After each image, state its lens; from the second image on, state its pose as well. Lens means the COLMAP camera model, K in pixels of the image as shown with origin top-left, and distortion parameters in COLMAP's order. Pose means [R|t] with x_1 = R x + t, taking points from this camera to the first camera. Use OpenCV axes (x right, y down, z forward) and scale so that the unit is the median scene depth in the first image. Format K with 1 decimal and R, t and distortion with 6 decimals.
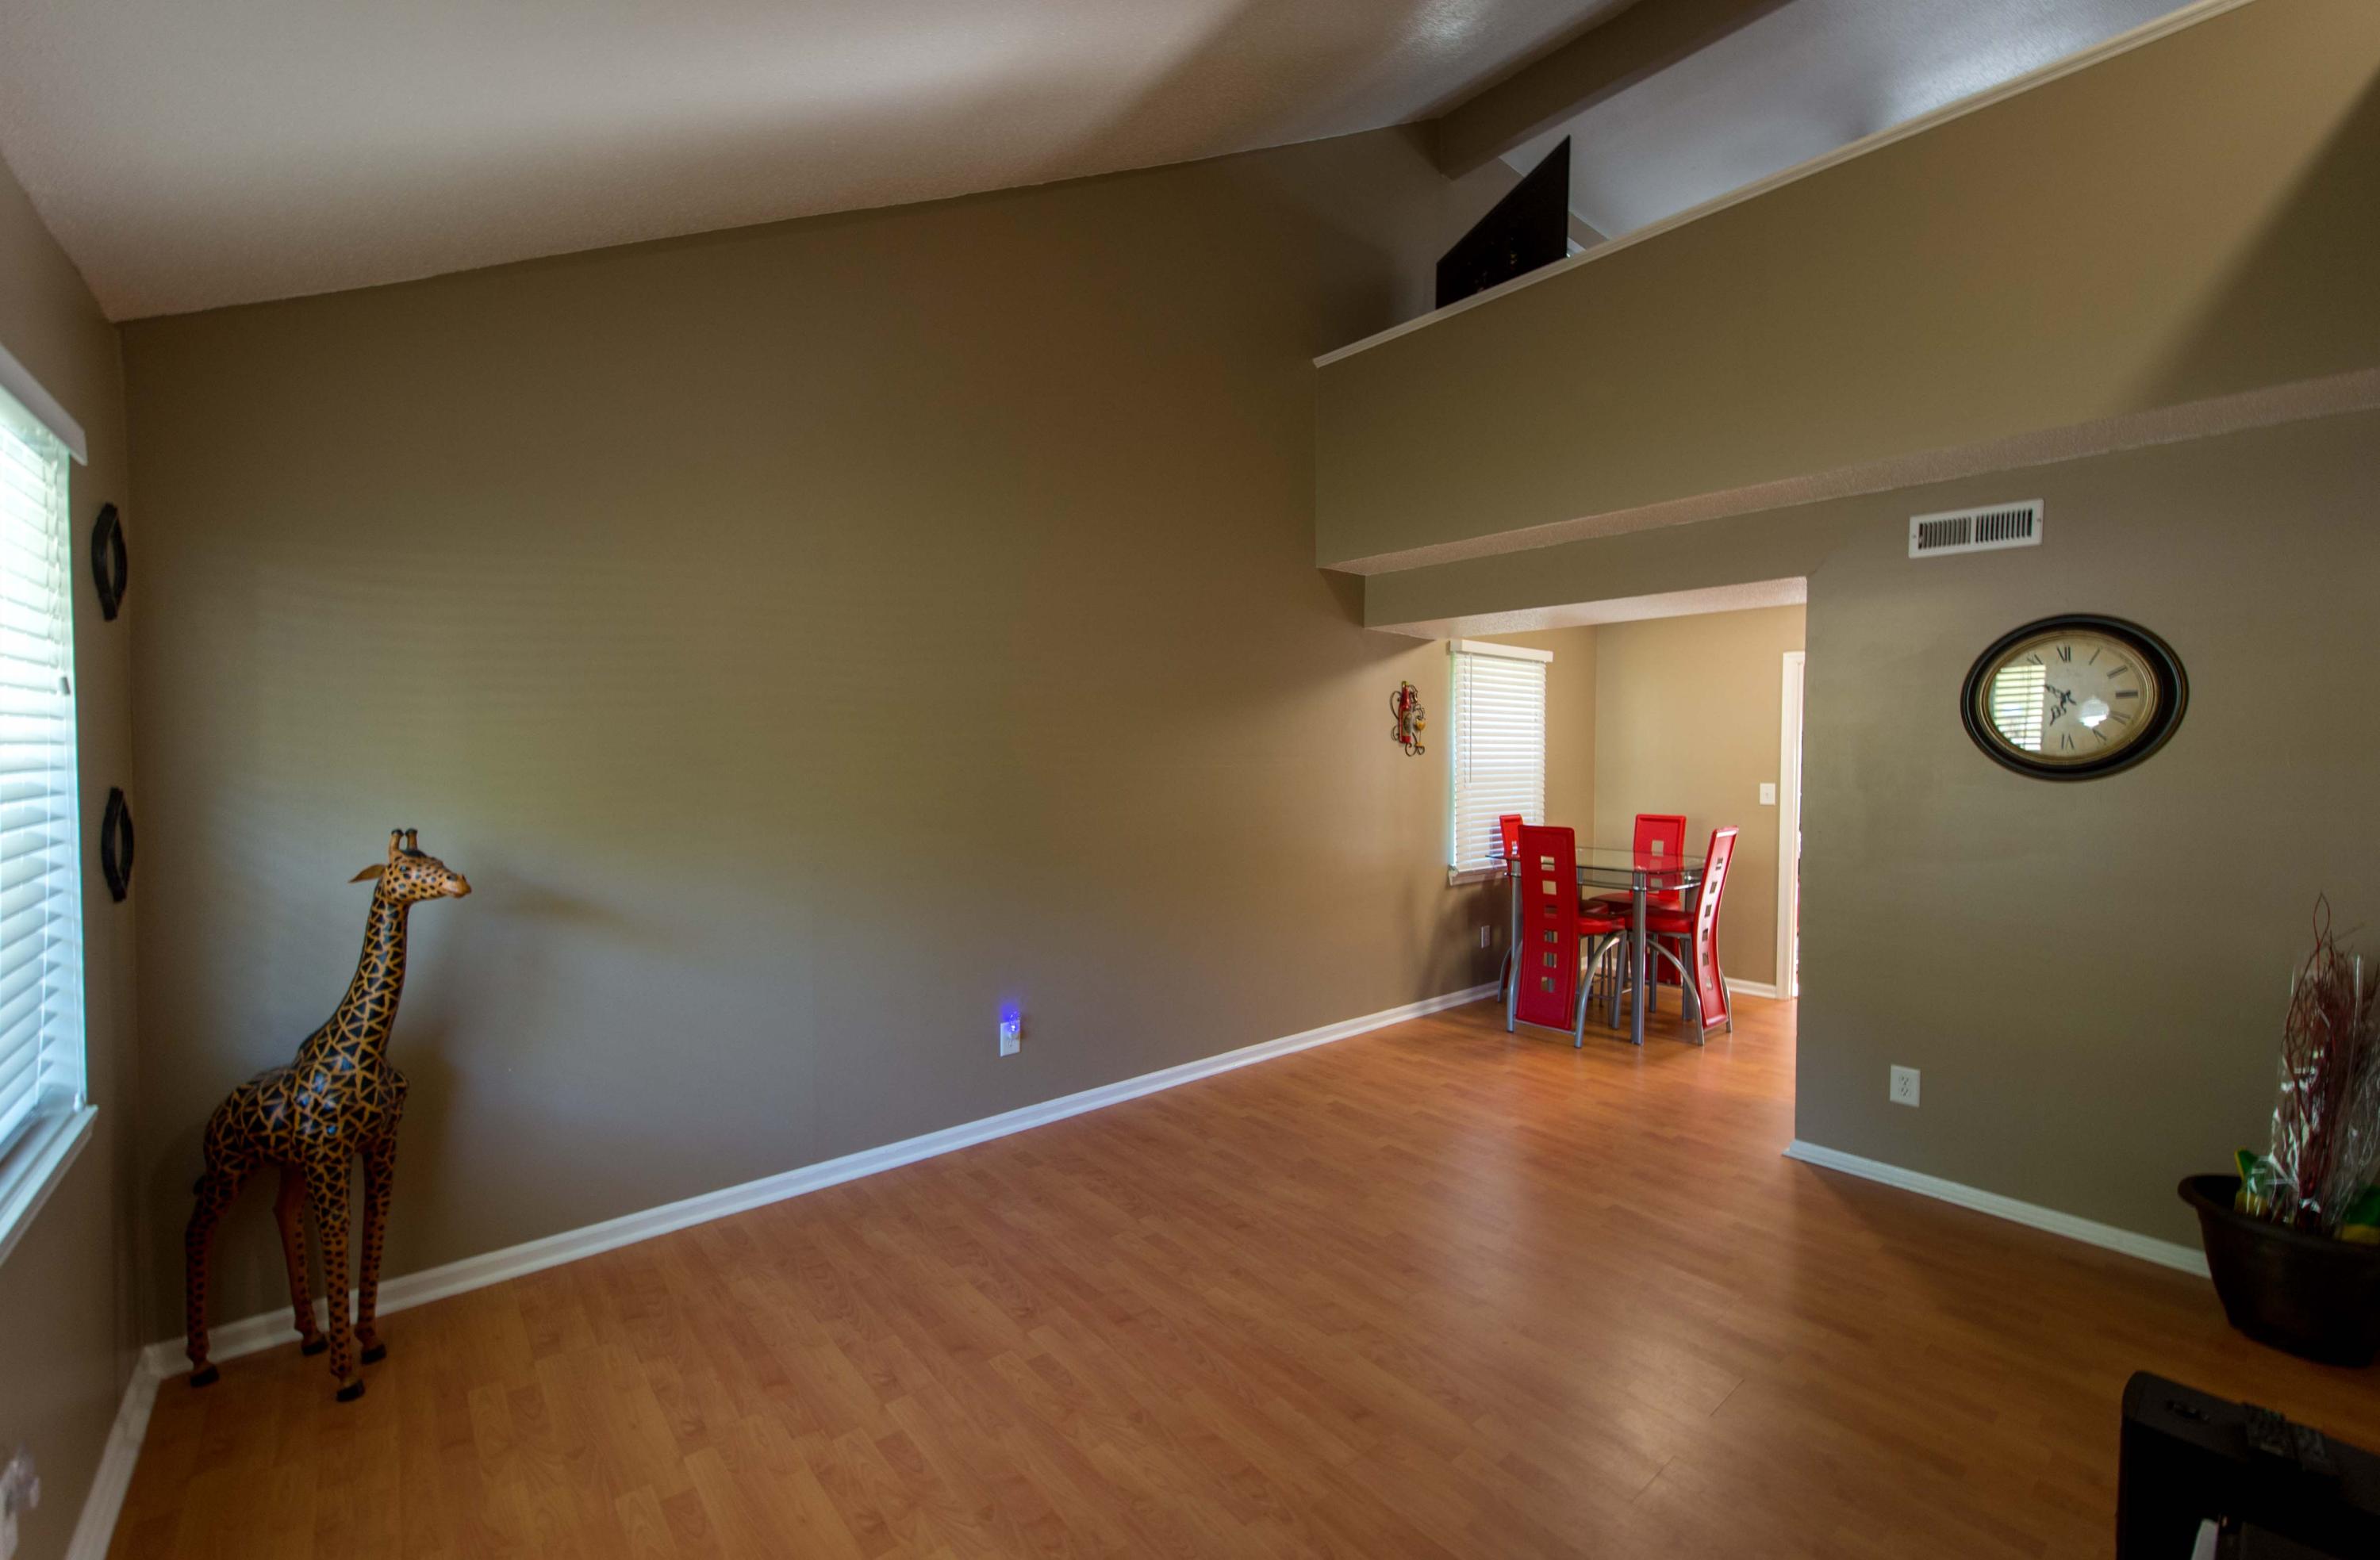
lens RADIAL K [[970.0, 0, 1185.0], [0, 970.0, 780.8], [0, 0, 1]] dist [-0.002616, -0.000208]
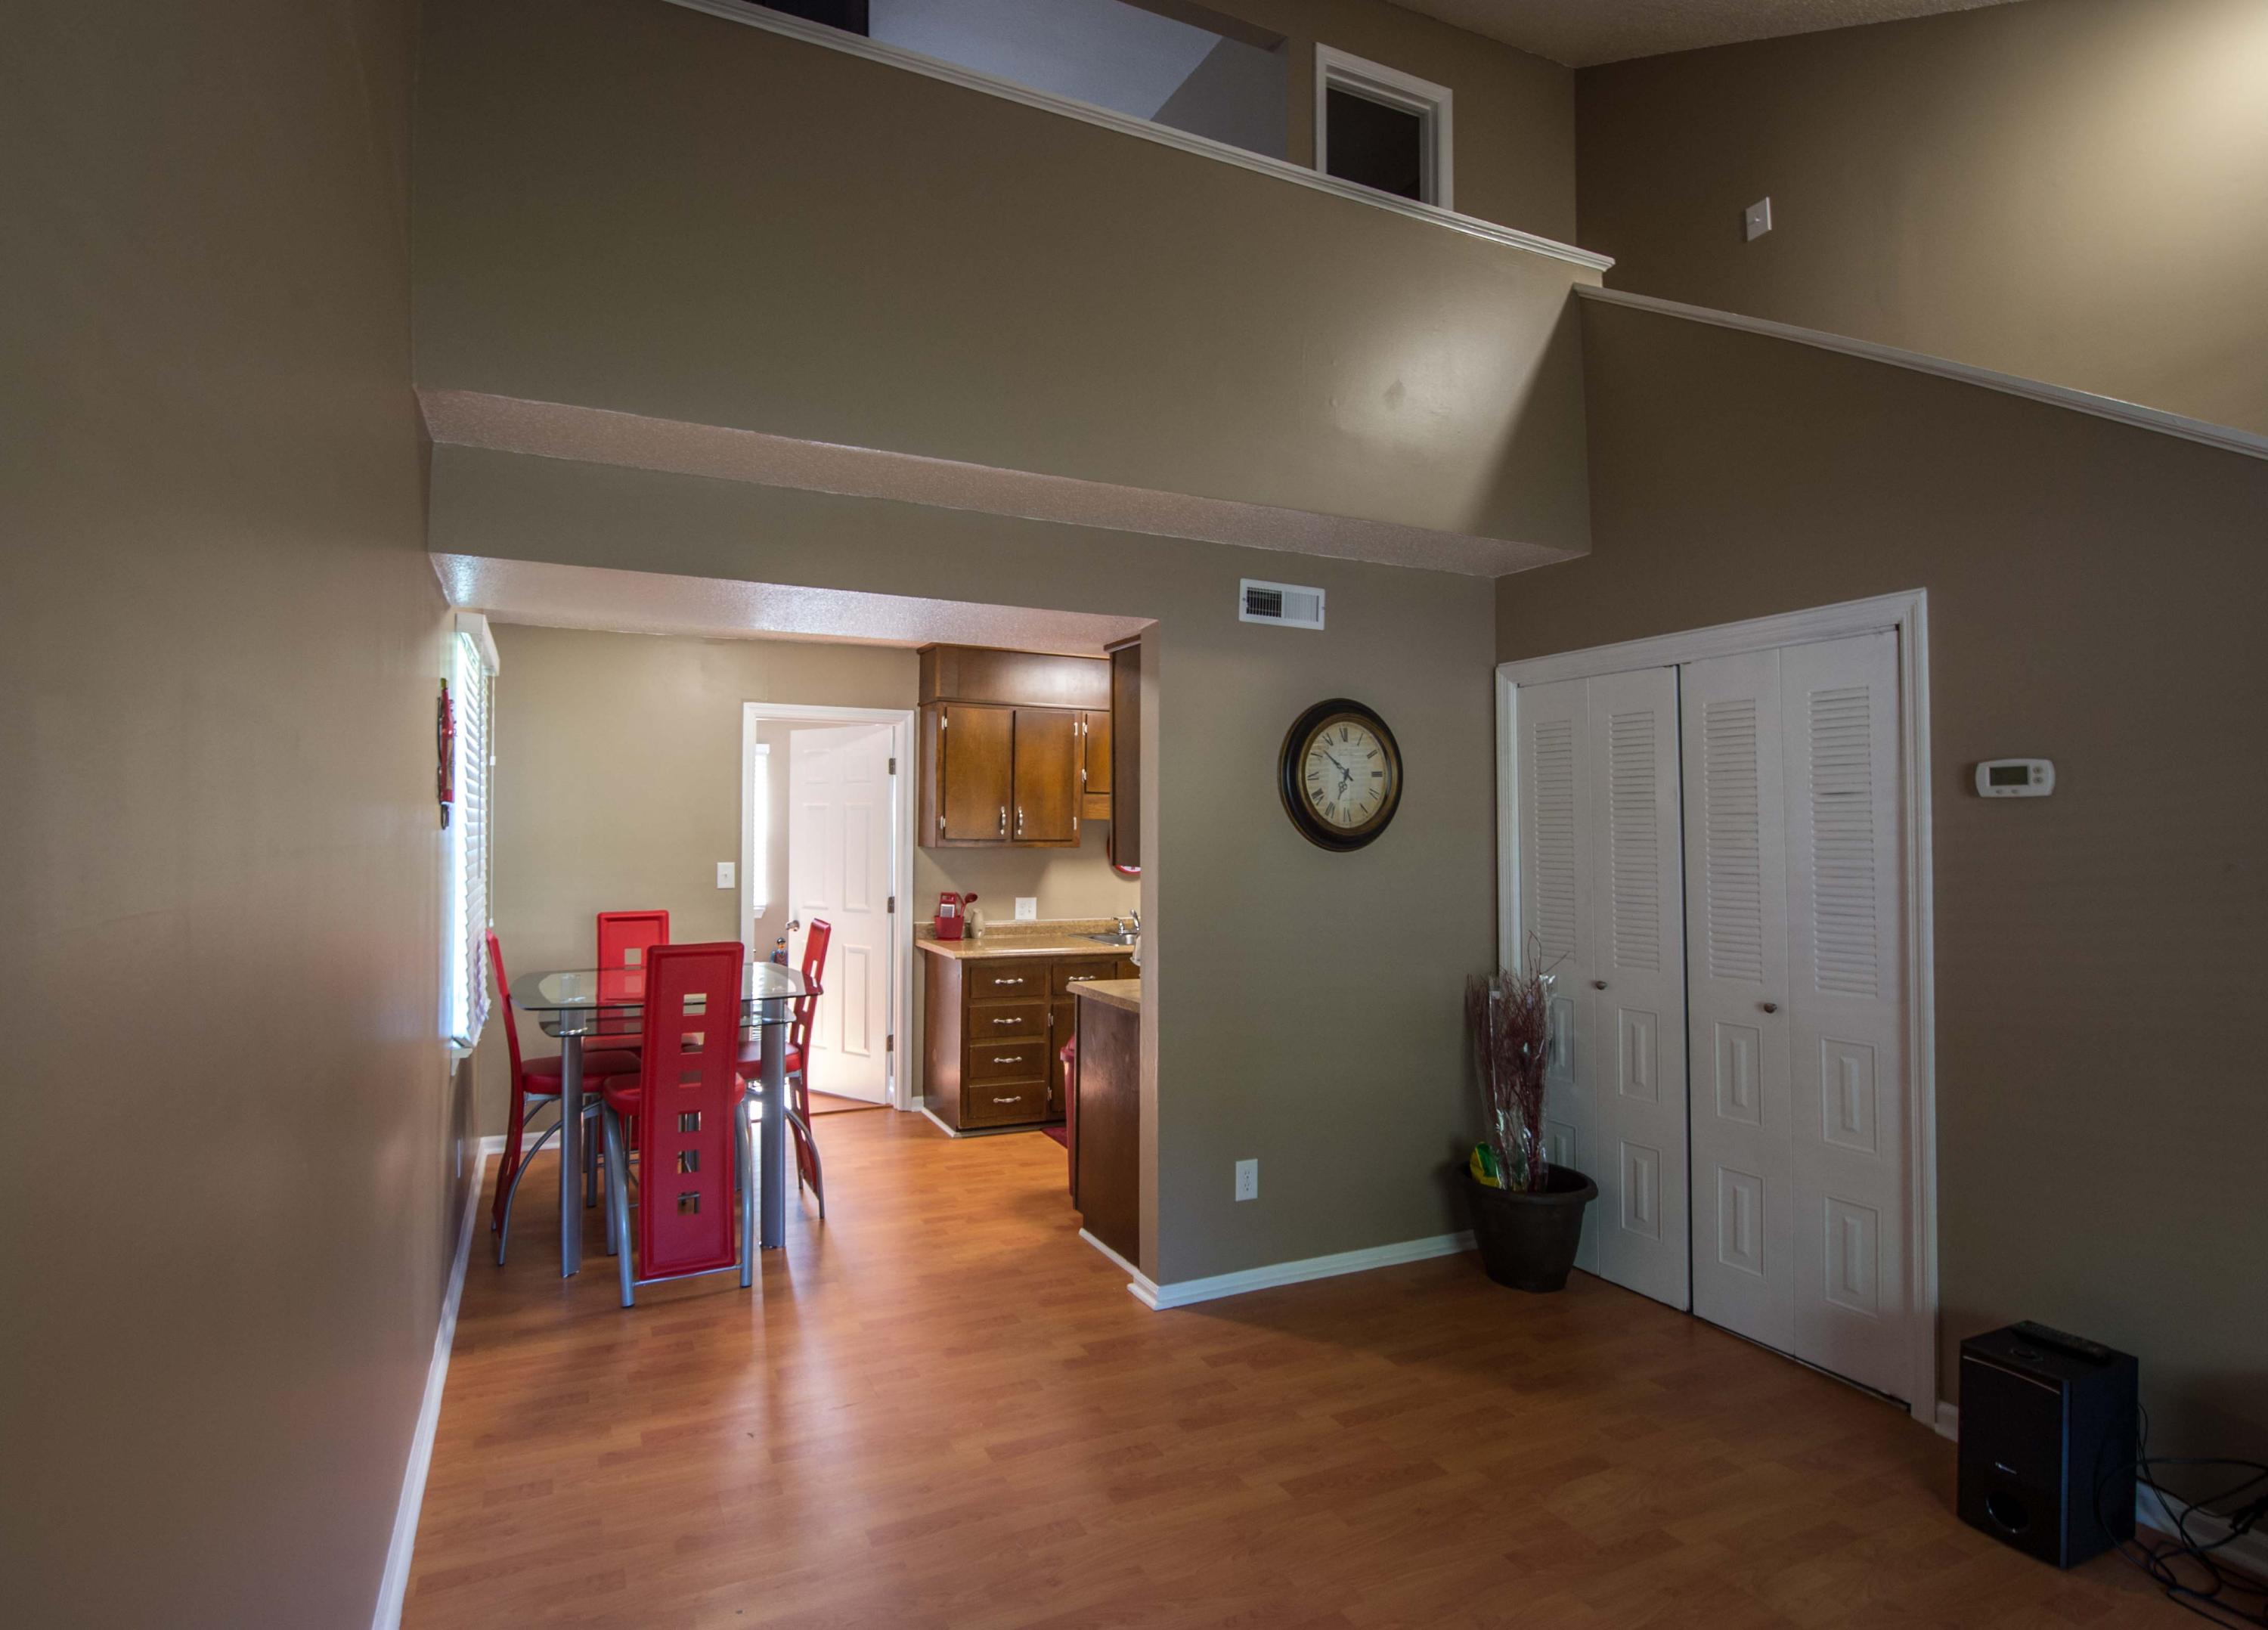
lens RADIAL K [[1100.0, 0, 1004.1], [0, 1100.0, 799.4], [0, 0, 1]] dist [-0.006136, -0.000855]
pose [[0.298217, 0.021691, 0.954252, -0.359970], [0.025586, 0.999201, -0.030709, -0.027260], [-0.954155, 0.033574, 0.297424, 0.922325]]
